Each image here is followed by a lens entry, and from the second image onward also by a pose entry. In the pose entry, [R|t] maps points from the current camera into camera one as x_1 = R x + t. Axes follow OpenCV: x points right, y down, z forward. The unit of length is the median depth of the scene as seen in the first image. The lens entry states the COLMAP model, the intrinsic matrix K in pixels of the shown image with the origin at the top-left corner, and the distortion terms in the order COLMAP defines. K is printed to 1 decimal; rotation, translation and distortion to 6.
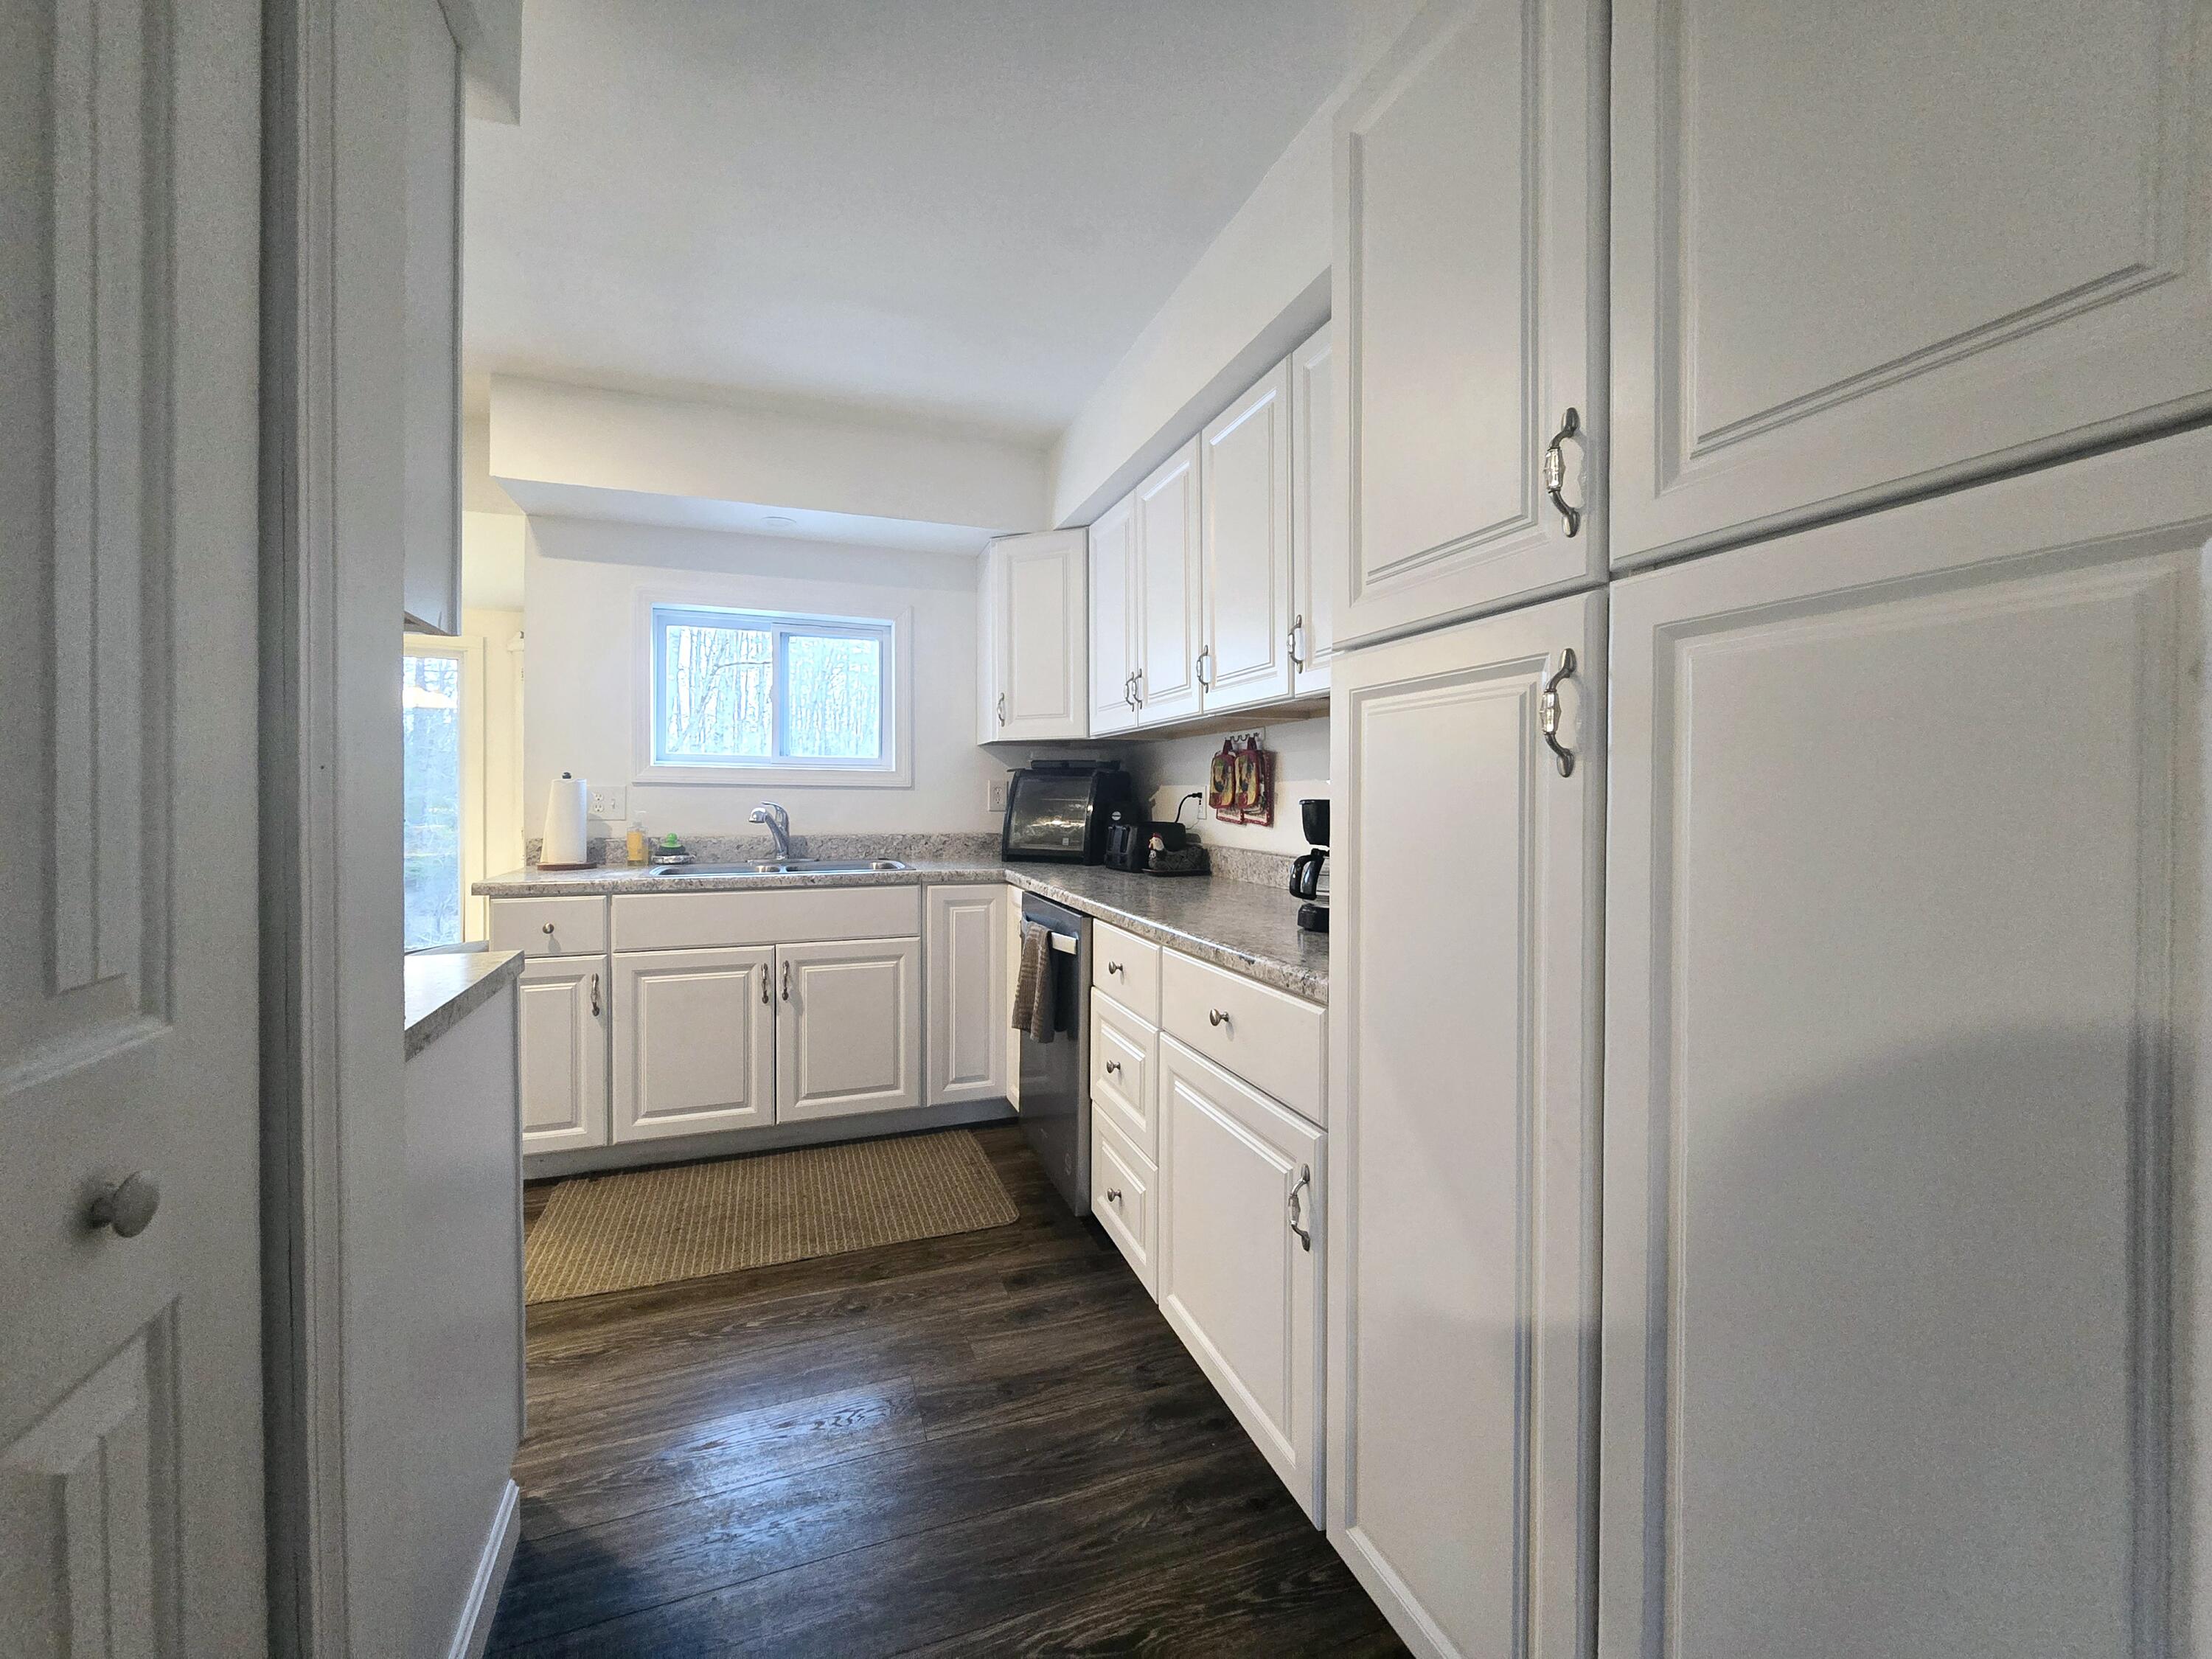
lens RADIAL K [[910.8, 0, 1116.9], [0, 910.8, 804.1], [0, 0, 1]] dist [-0.000824, -0.000066]
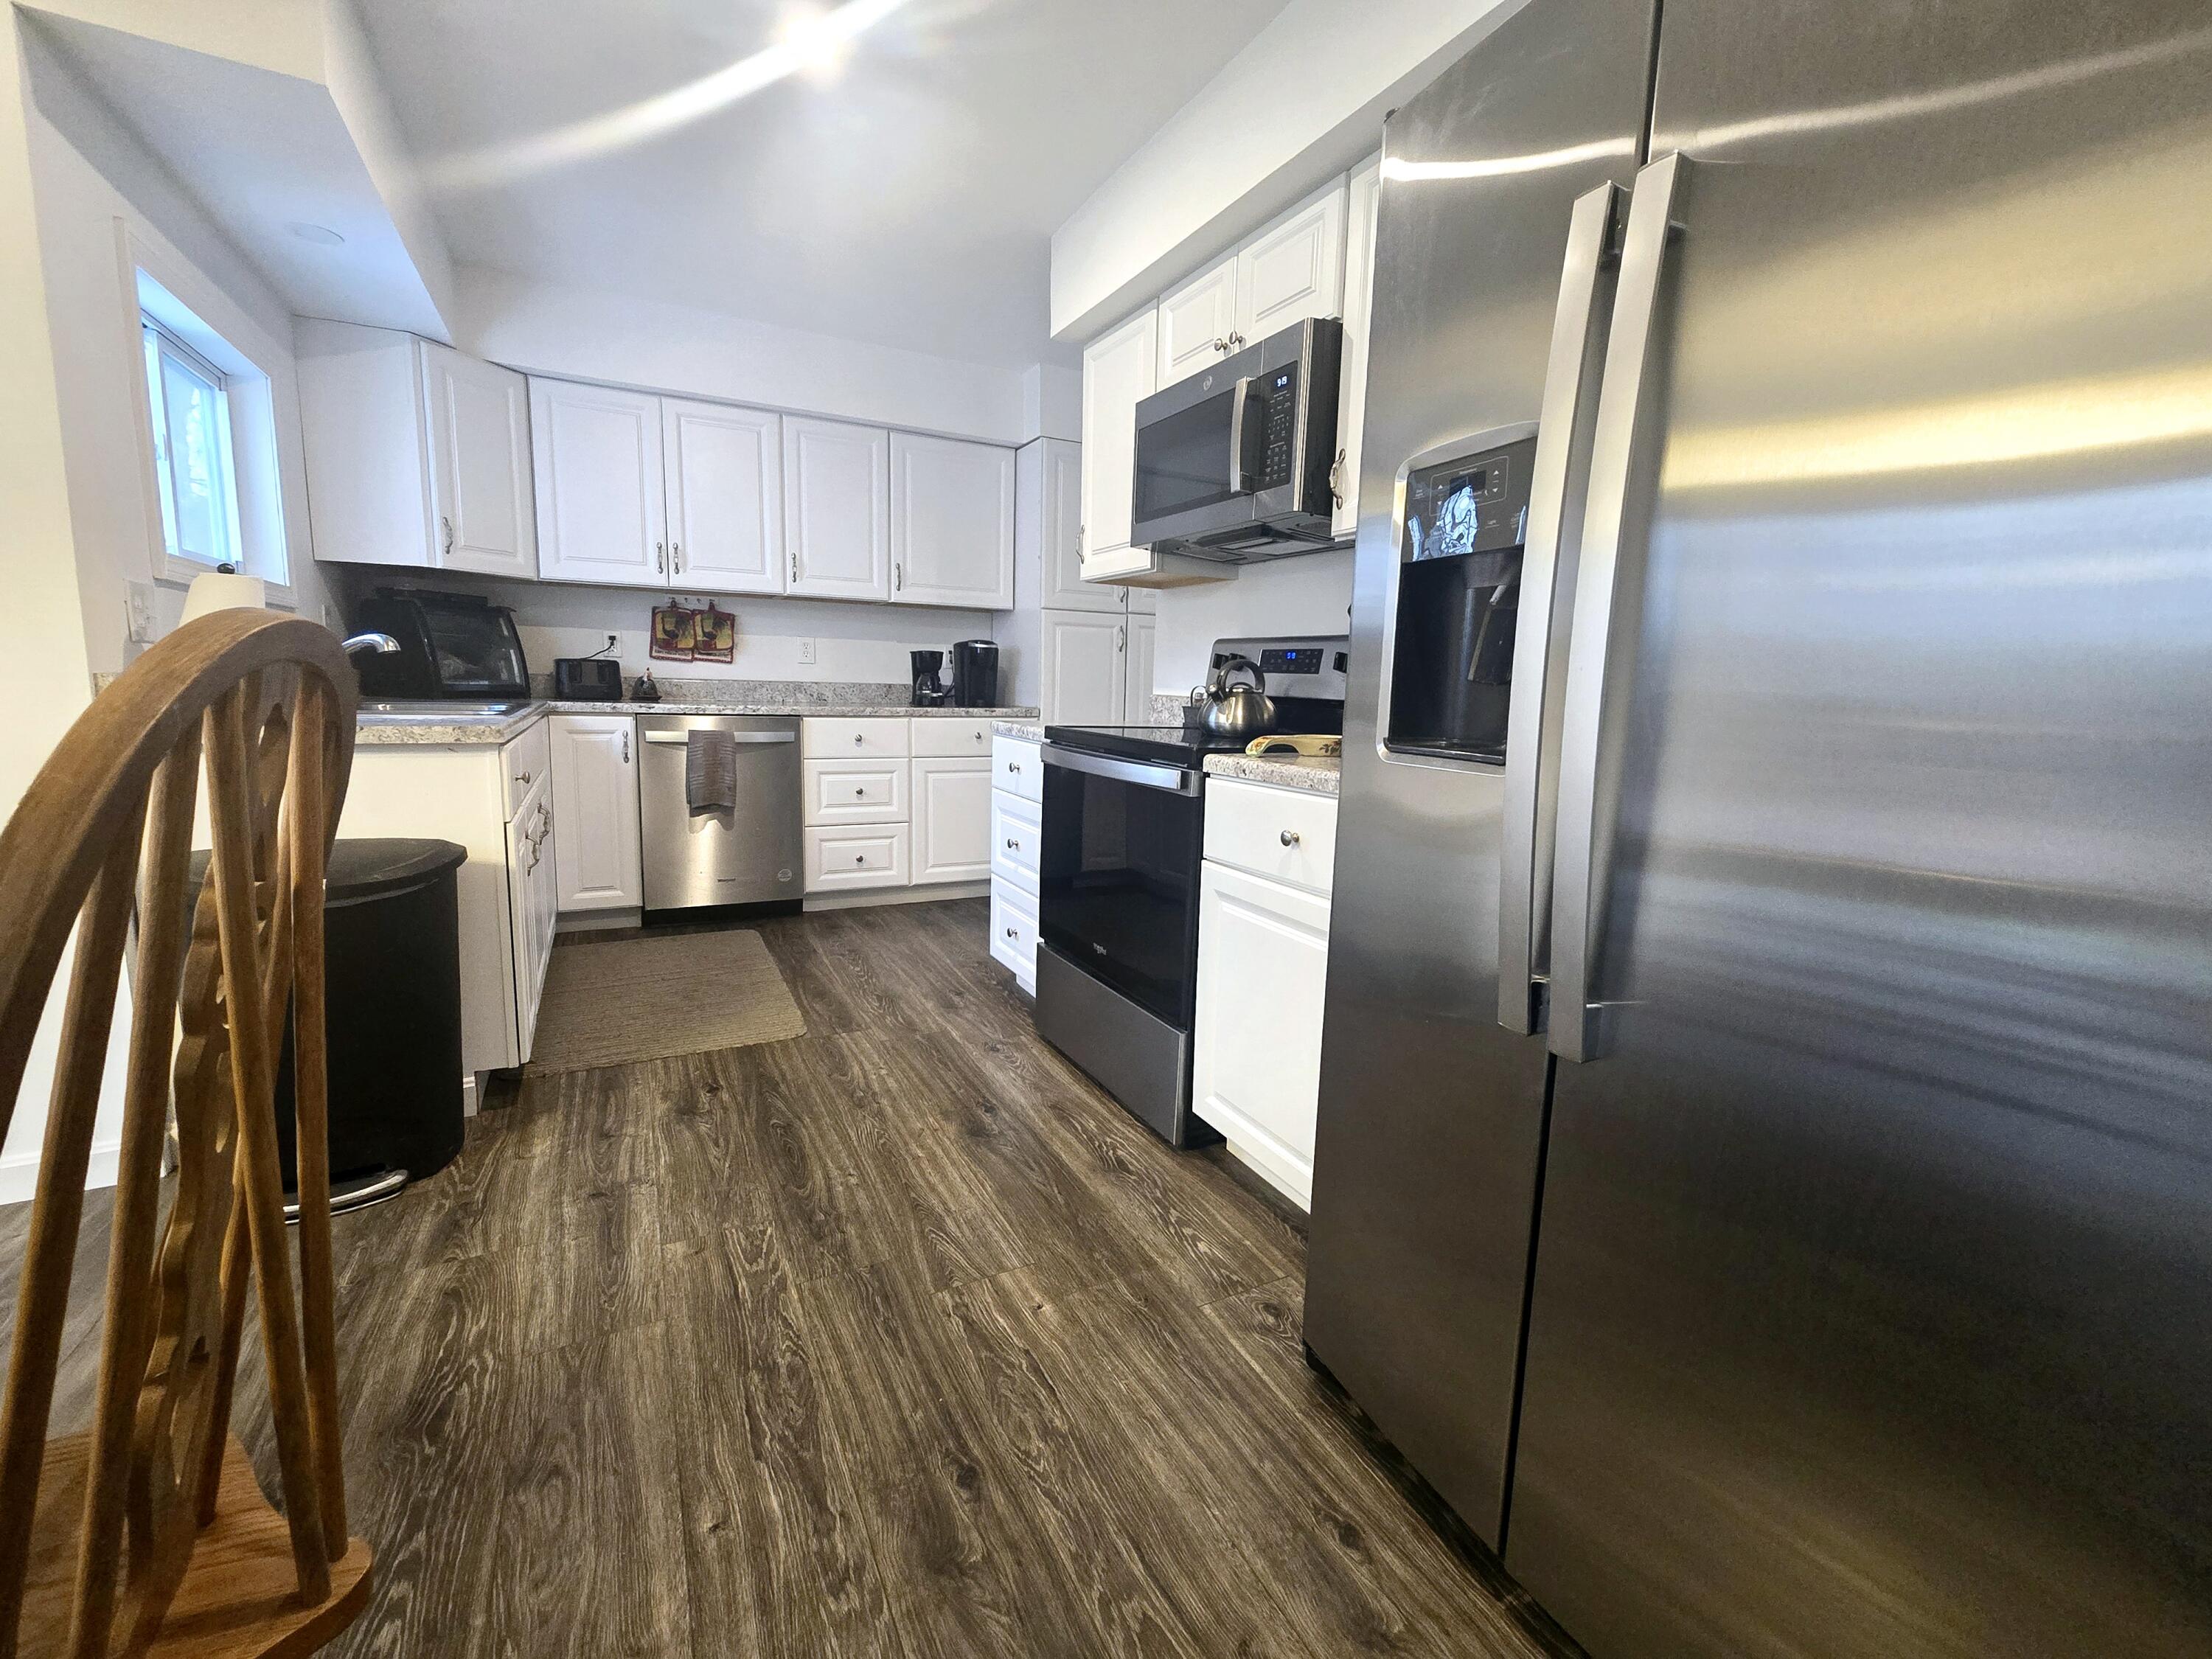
lens RADIAL K [[910.8, 0, 1116.9], [0, 910.8, 804.1], [0, 0, 1]] dist [-0.000824, -0.000066]
pose [[-0.132183, -0.137776, 0.981604, -1.396743], [-0.026539, 0.990430, 0.135441, 0.031920], [-0.990870, -0.008148, -0.134574, 0.527820]]
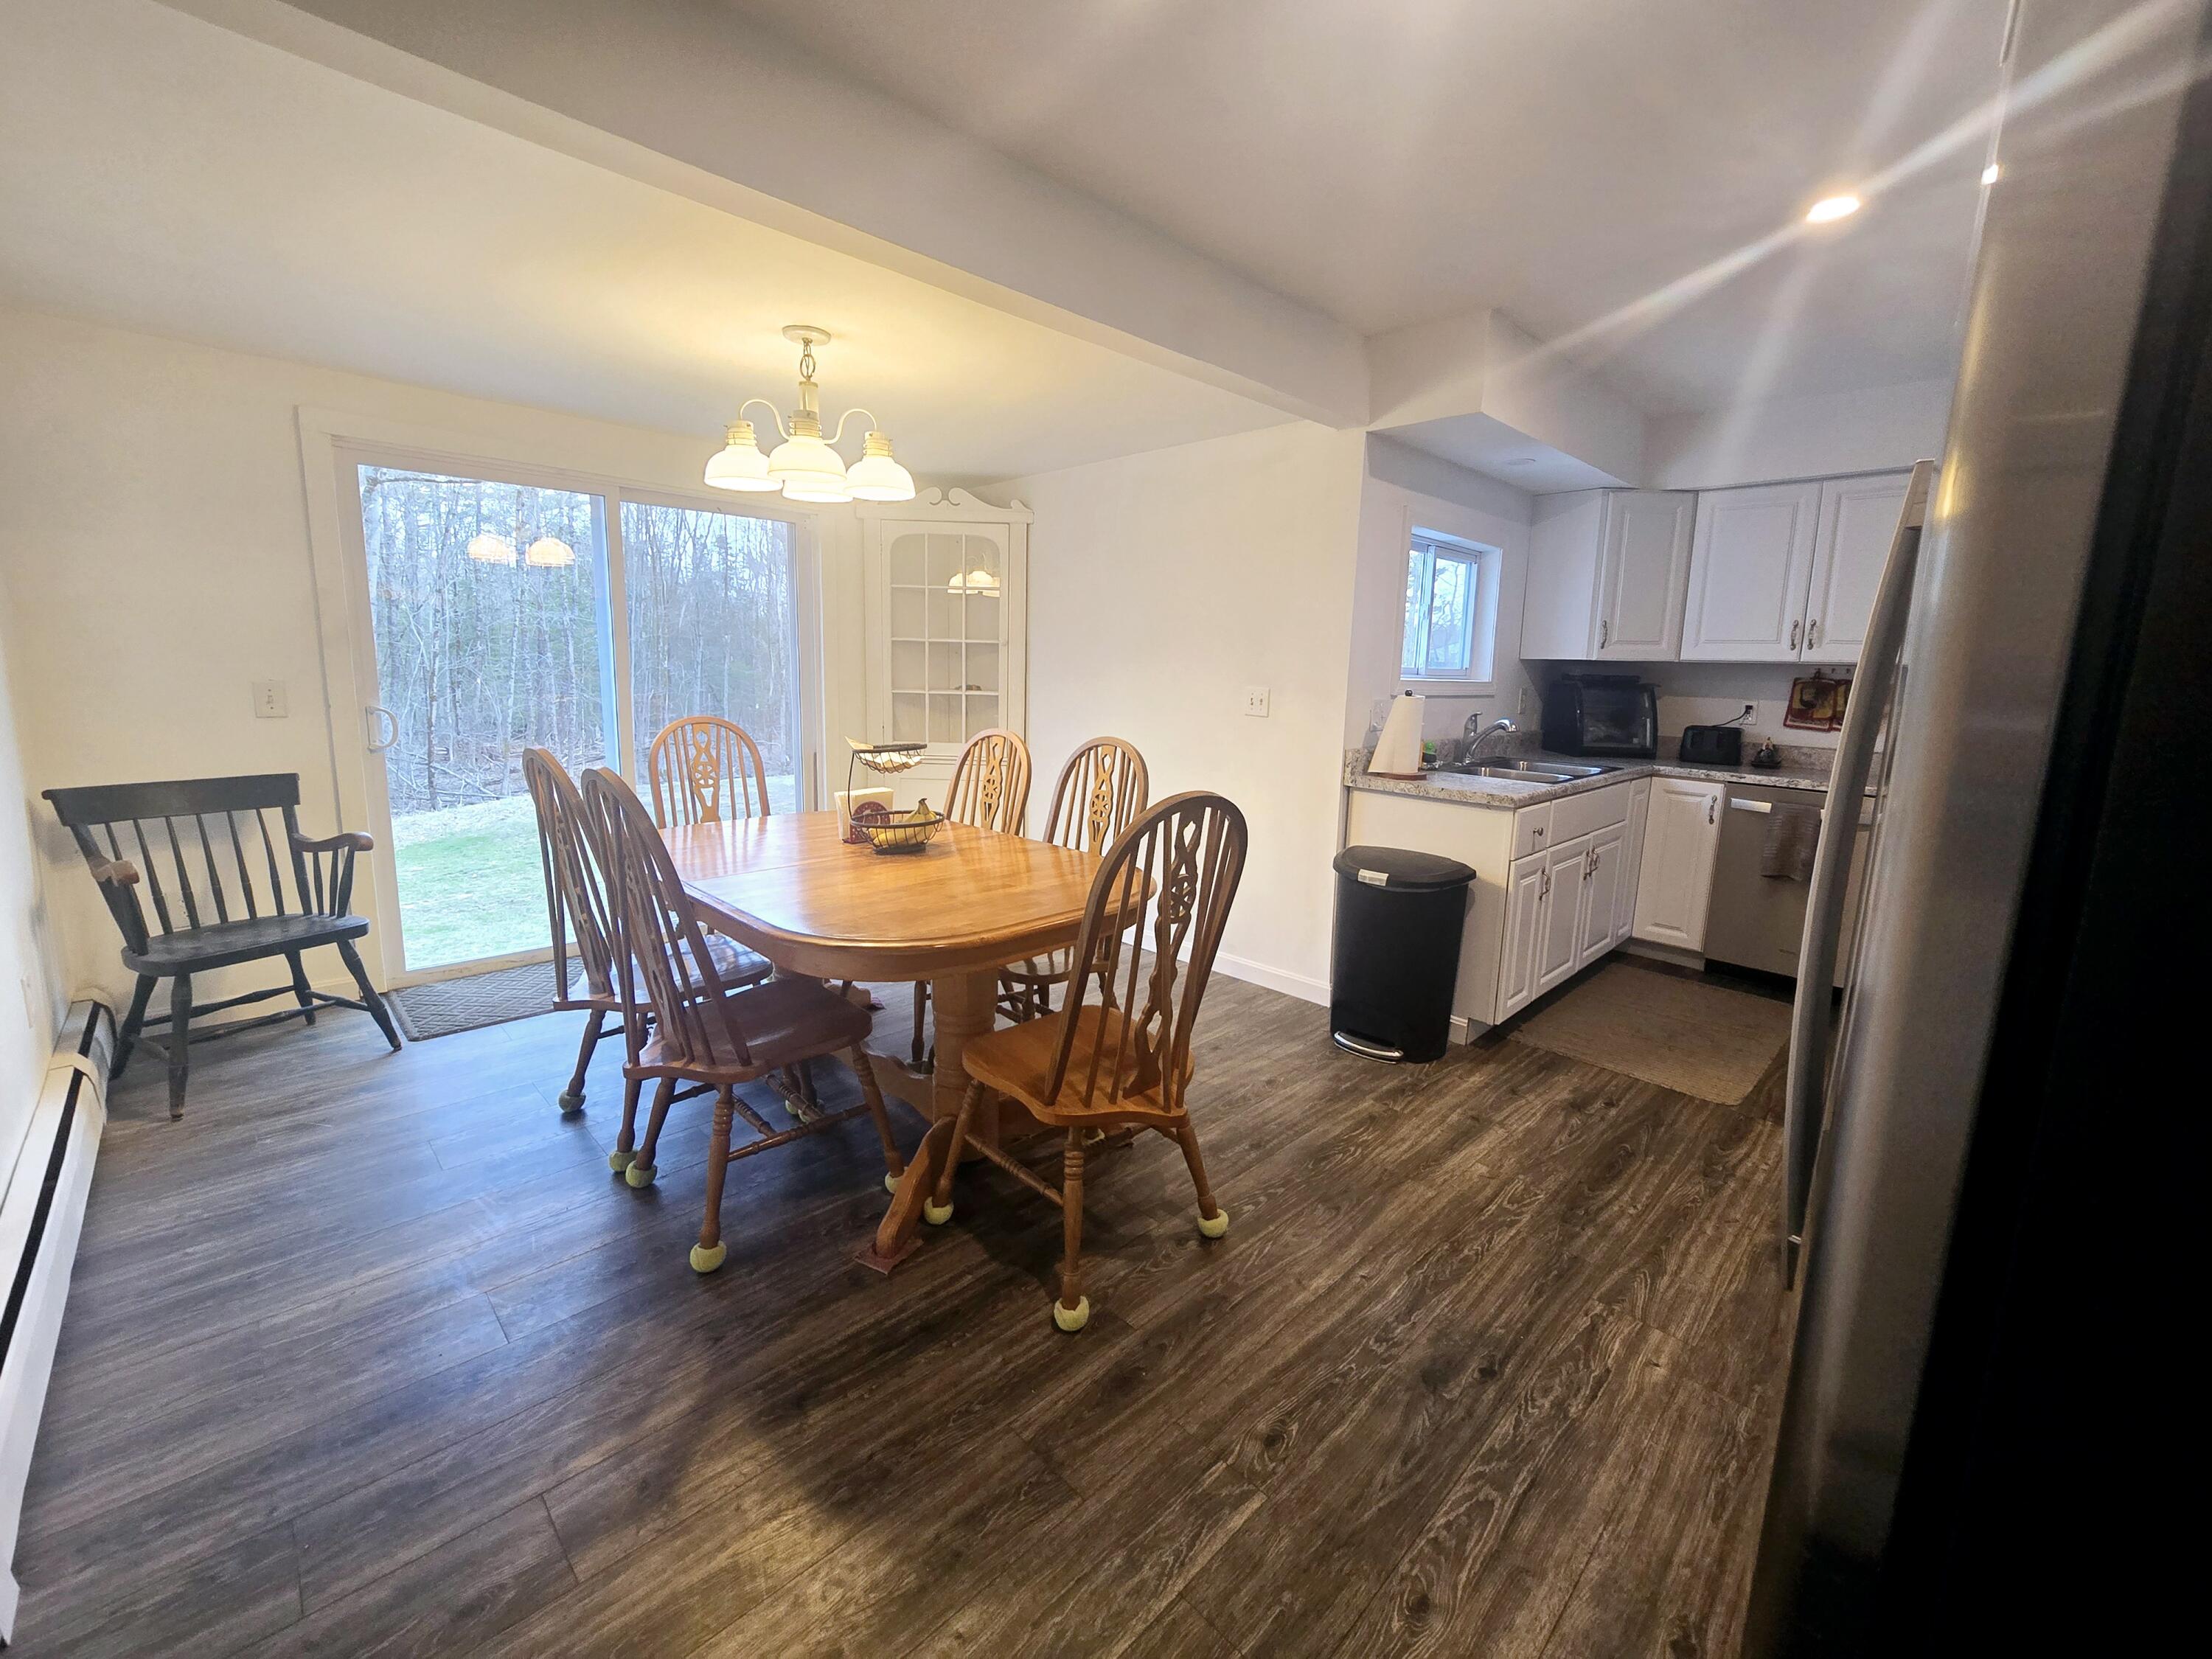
lens RADIAL K [[910.8, 0, 1116.9], [0, 910.8, 804.1], [0, 0, 1]] dist [-0.000824, -0.000066]
pose [[0.912496, -0.042442, 0.406879, -1.473699], [-0.023811, 0.987407, 0.156397, -0.064643], [-0.408393, -0.152400, 0.899994, 0.145065]]
